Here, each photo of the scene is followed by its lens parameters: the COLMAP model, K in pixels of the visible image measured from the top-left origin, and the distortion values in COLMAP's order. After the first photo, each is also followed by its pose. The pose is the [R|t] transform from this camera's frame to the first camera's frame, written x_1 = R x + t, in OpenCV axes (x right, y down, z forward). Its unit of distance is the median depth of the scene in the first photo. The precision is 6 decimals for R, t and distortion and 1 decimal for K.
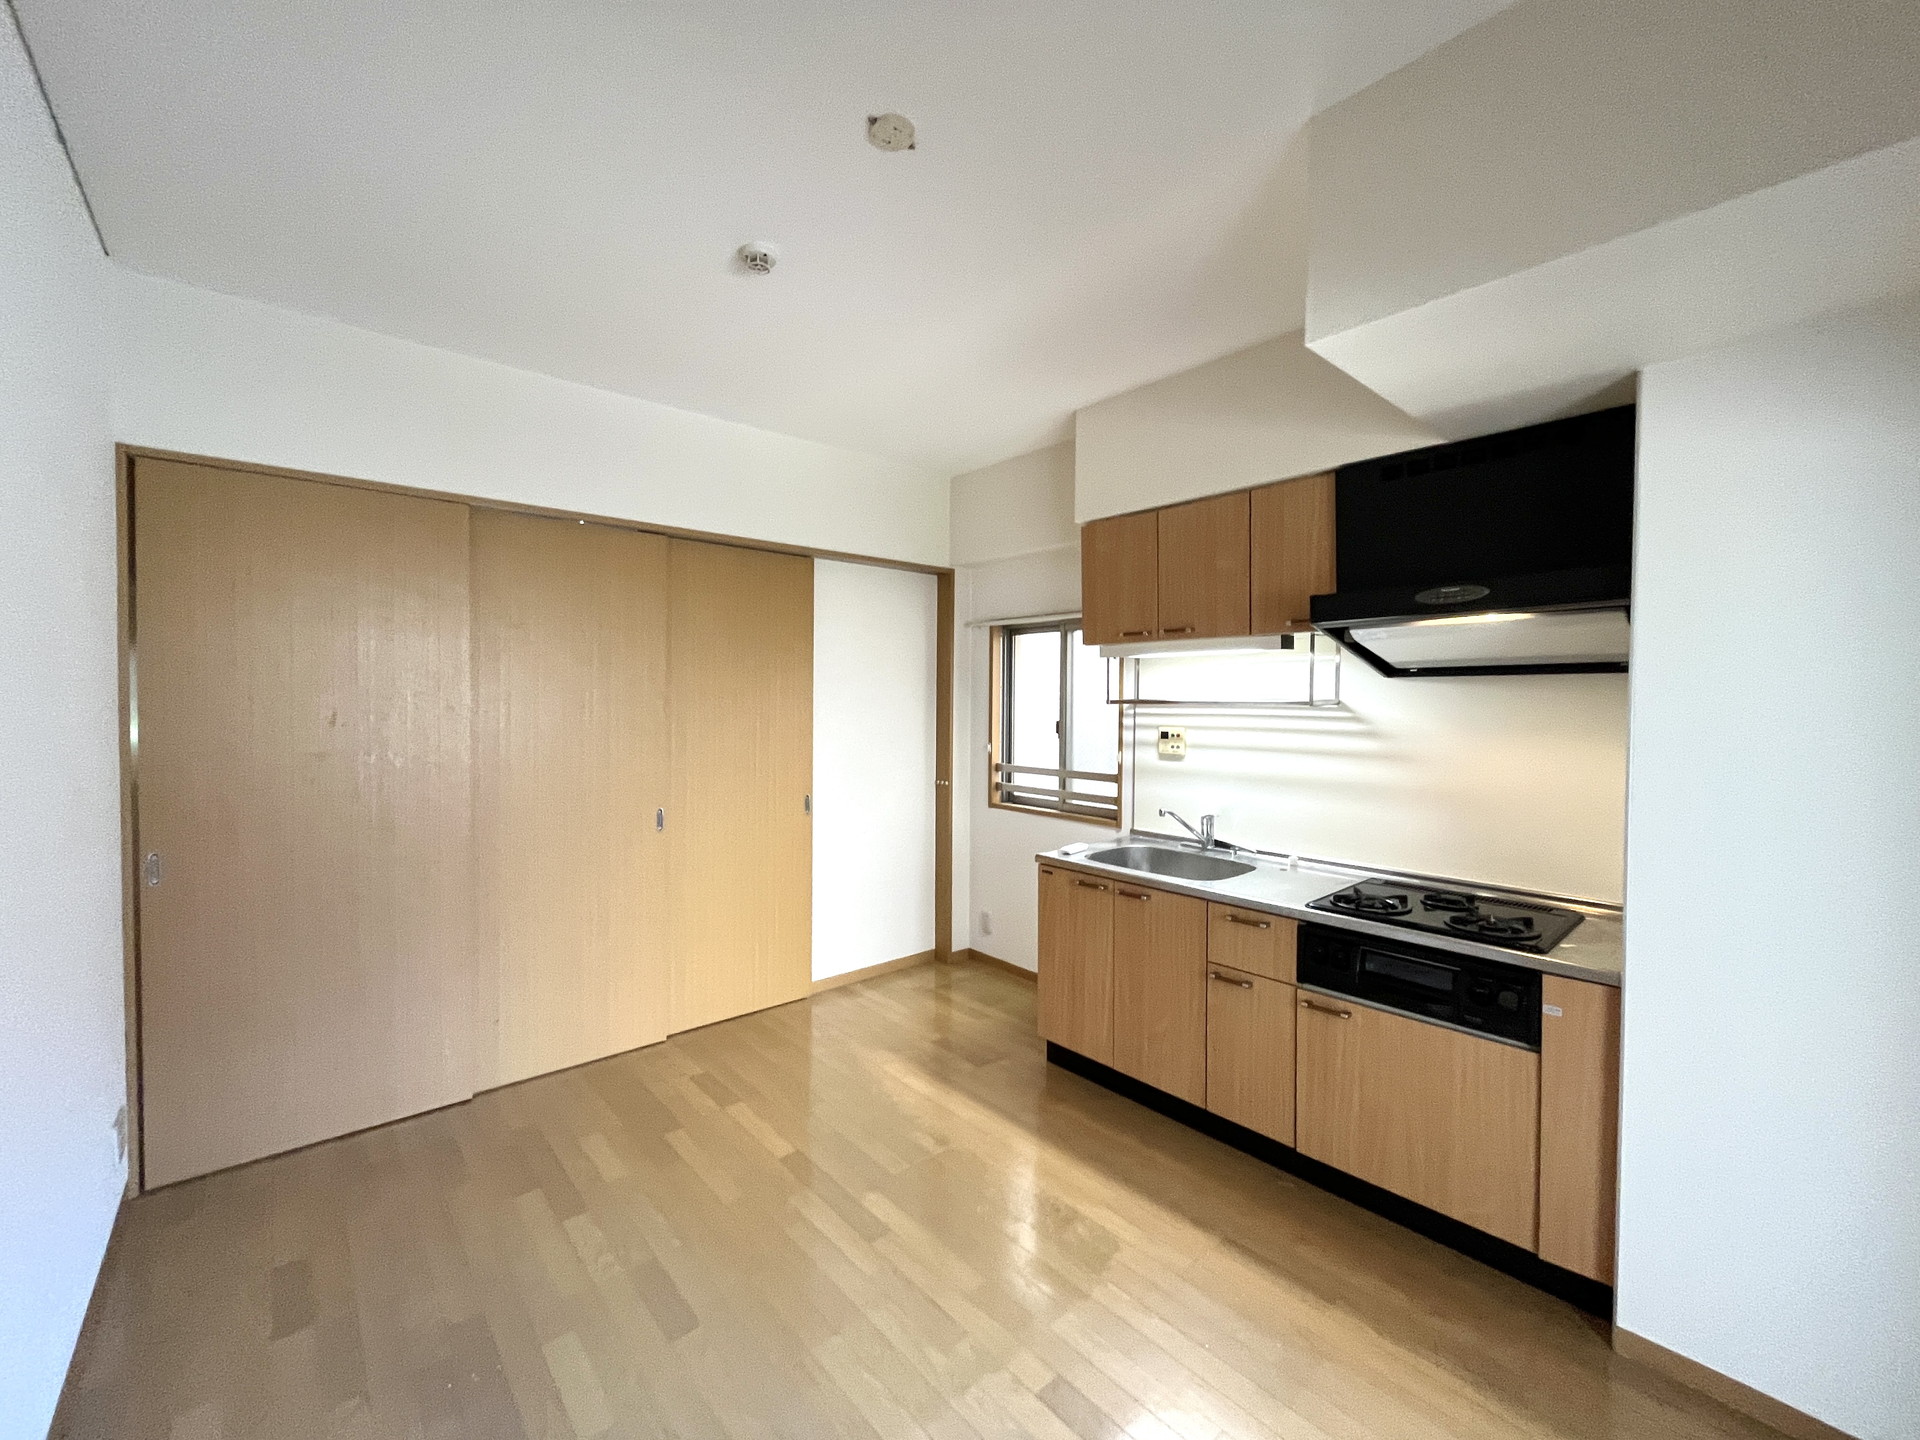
lens RADIAL K [[780.1, 0, 952.0], [0, 780.1, 719.5], [0, 0, 1]] dist [0.000598, -0.001054]
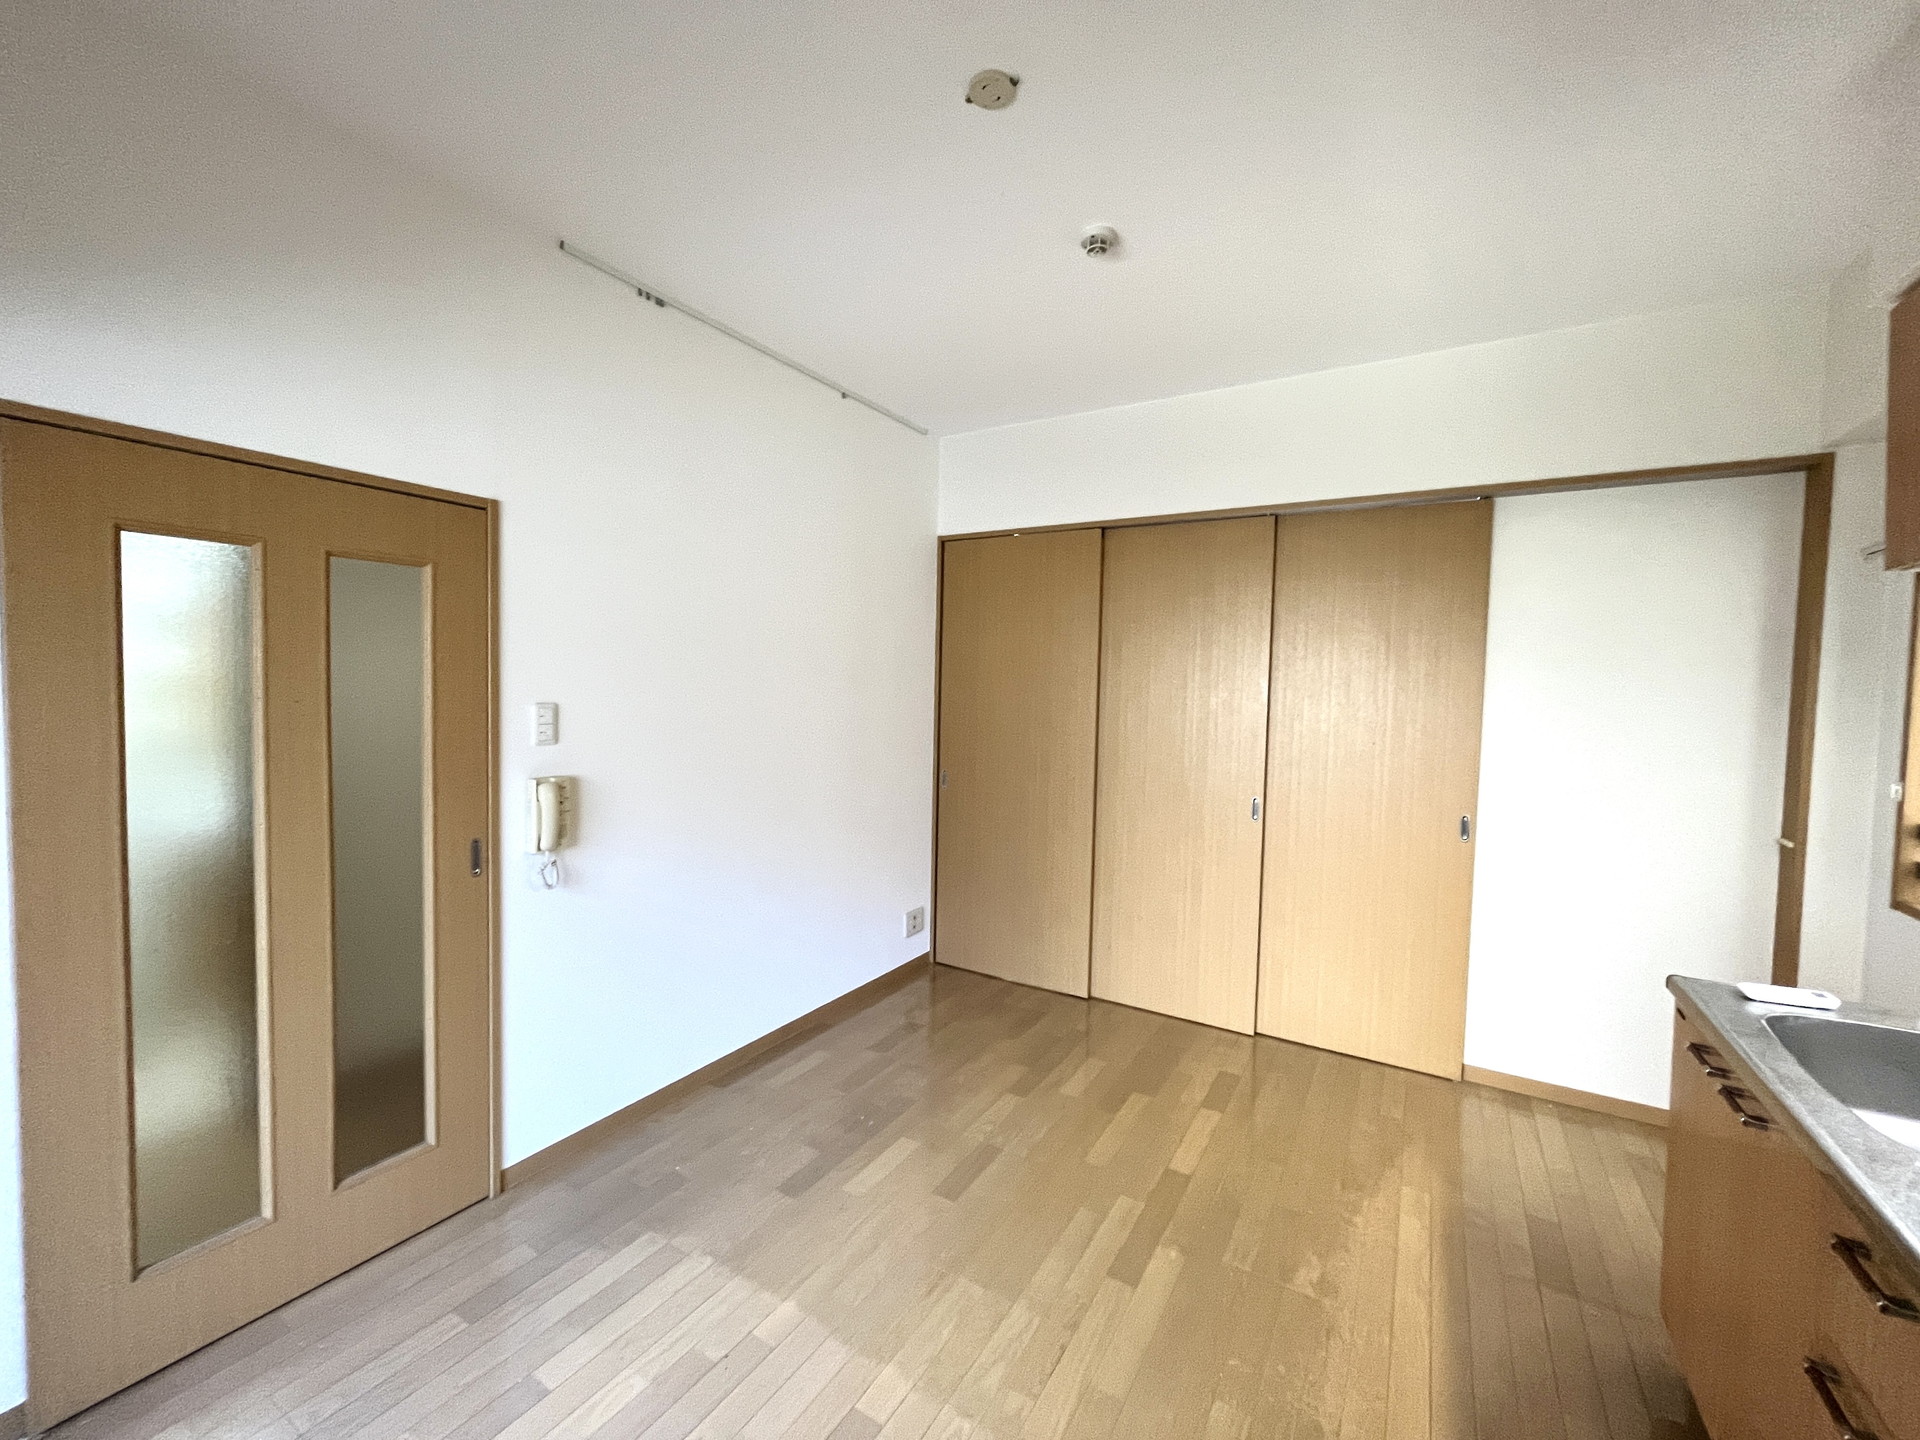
lens RADIAL K [[780.1, 0, 956.3], [0, 780.1, 716.4], [0, 0, 1]] dist [0.000598, -0.001054]
pose [[0.308088, 0.041955, -0.950432, 0.521308], [-0.045946, 0.998518, 0.029185, 0.002793], [0.950248, 0.034677, 0.309559, 0.409131]]
